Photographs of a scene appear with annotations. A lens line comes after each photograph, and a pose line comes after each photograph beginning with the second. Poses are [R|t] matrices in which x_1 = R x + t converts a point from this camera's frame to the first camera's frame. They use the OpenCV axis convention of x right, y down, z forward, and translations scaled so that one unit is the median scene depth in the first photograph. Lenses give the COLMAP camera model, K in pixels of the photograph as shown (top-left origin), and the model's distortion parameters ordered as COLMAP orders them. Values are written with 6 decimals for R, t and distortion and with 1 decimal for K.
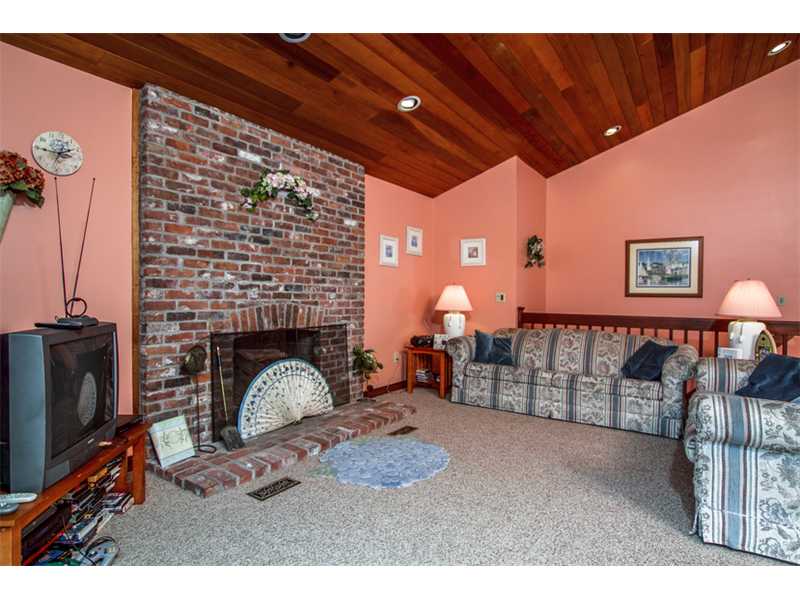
lens RADIAL K [[438.6, 0, 400.9], [0, 438.6, 297.6], [0, 0, 1]] dist [-0.006008, -0.001086]
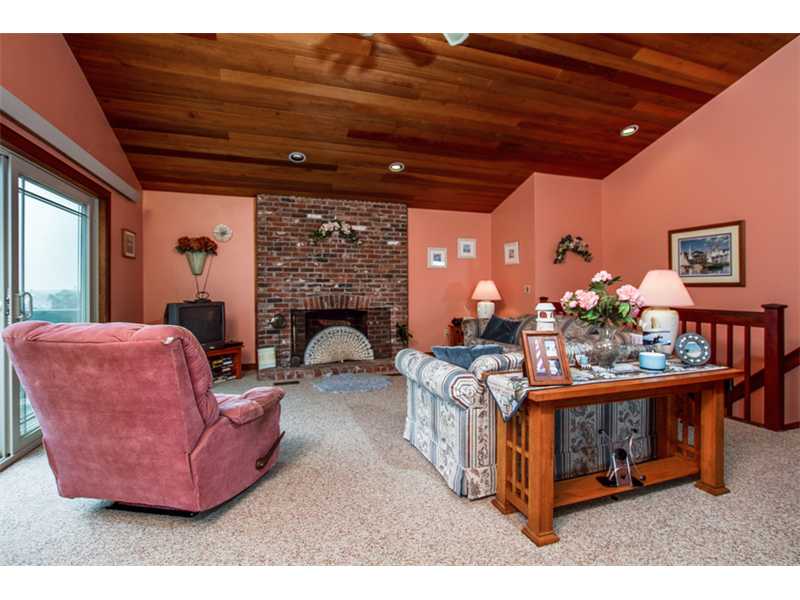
lens RADIAL K [[375.9, 0, 401.2], [0, 375.9, 290.2], [0, 0, 1]] dist [-0.000122, -0.000093]
pose [[0.815048, -0.011234, -0.579285, 0.811934], [0.009247, 0.999937, -0.006381, 0.008223], [0.579320, -0.000156, 0.815100, -0.090328]]
